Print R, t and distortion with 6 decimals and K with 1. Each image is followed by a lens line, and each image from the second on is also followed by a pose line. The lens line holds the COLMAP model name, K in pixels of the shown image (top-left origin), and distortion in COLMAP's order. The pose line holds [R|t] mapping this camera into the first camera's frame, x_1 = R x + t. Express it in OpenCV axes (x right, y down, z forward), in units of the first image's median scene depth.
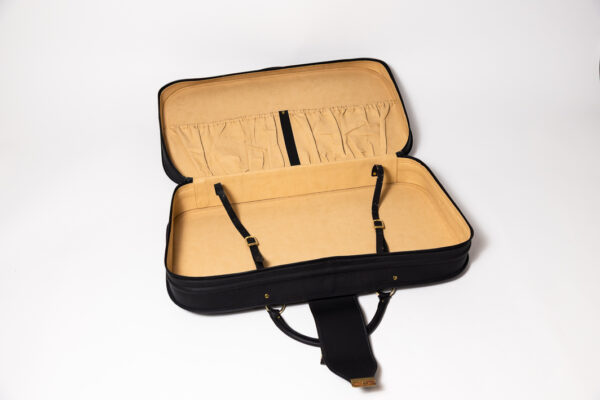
lens RADIAL K [[602.2, 0, 300.0], [0, 602.2, 200.0], [0, 0, 1]] dist [0.002288, 0.000555]
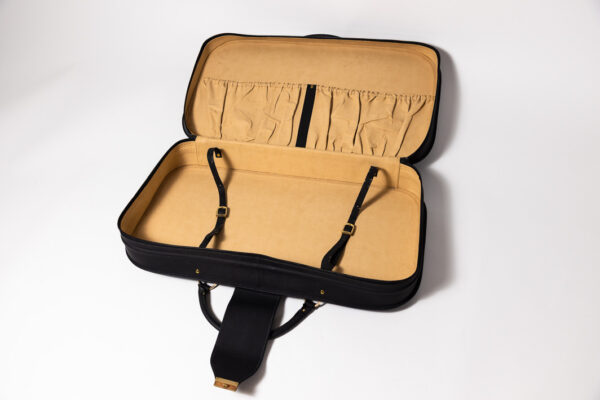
lens RADIAL K [[602.2, 0, 300.0], [0, 602.2, 200.0], [0, 0, 1]] dist [0.002288, 0.000555]
pose [[0.911584, 0.263208, -0.315809, 0.322286], [-0.211629, 0.959016, 0.188416, -0.155219], [0.352459, -0.104923, 0.929927, 0.077358]]
